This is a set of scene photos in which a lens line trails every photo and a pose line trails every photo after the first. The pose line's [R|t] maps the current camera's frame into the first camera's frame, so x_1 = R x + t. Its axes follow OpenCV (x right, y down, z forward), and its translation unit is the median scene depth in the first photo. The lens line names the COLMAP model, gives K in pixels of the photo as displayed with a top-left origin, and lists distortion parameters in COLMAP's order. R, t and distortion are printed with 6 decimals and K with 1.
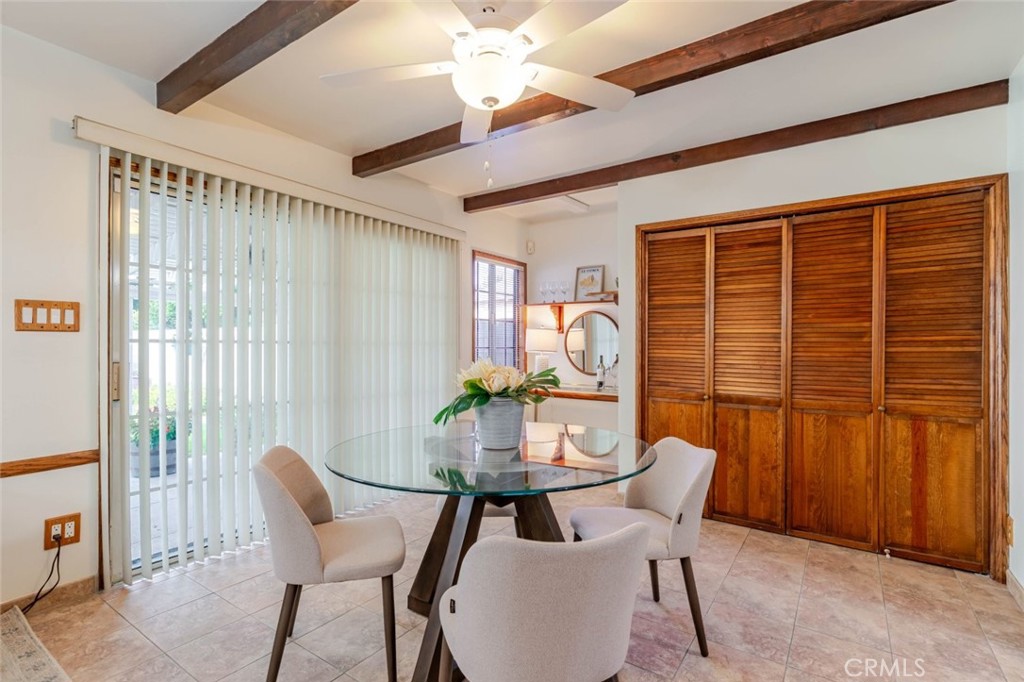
lens RADIAL K [[493.5, 0, 506.7], [0, 493.5, 350.5], [0, 0, 1]] dist [0.004298, -0.000532]
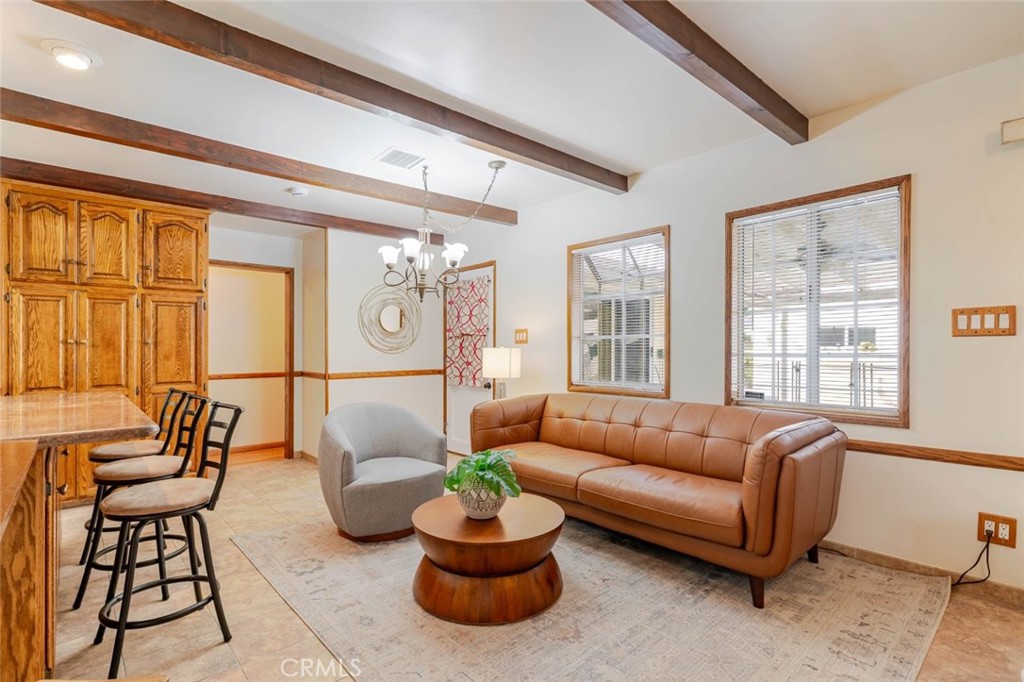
lens RADIAL K [[493.5, 0, 507.0], [0, 493.5, 348.0], [0, 0, 1]] dist [0.004298, -0.000532]
pose [[-0.241973, -0.004891, -0.970271, 0.367150], [-0.009648, 0.999950, -0.002634, -0.000077], [0.970235, 0.008724, -0.242008, 0.274828]]
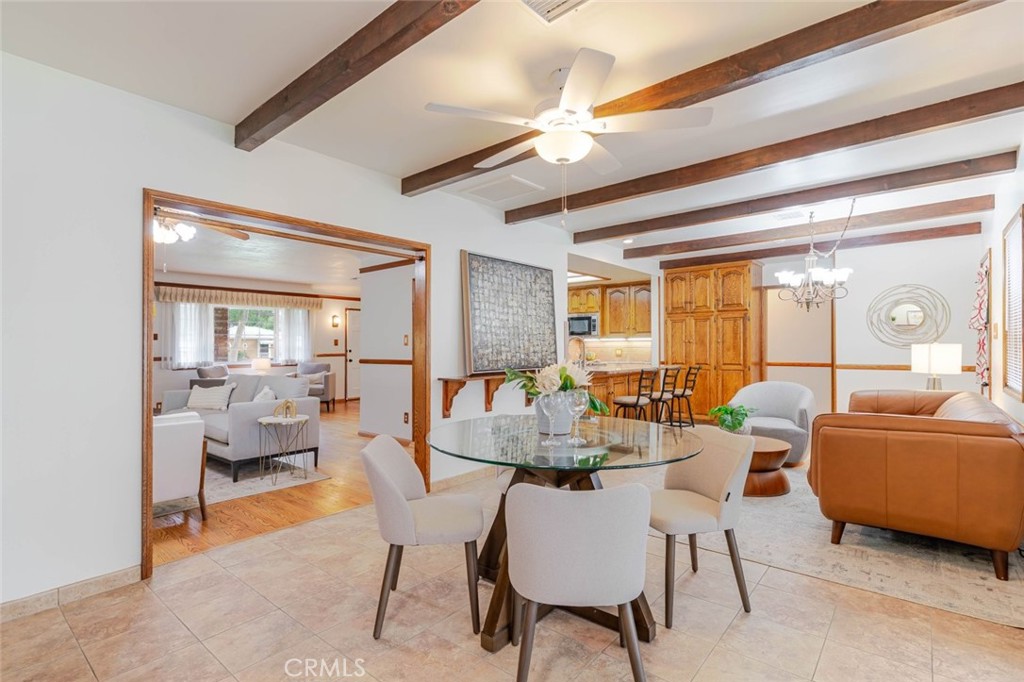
lens RADIAL K [[493.5, 0, 506.6], [0, 493.5, 338.6], [0, 0, 1]] dist [0.004298, -0.000532]
pose [[-0.994867, 0.000992, 0.101184, -0.016387], [0.000838, 0.999998, -0.001564, -0.027692], [-0.101185, -0.001471, -0.994867, 2.017905]]
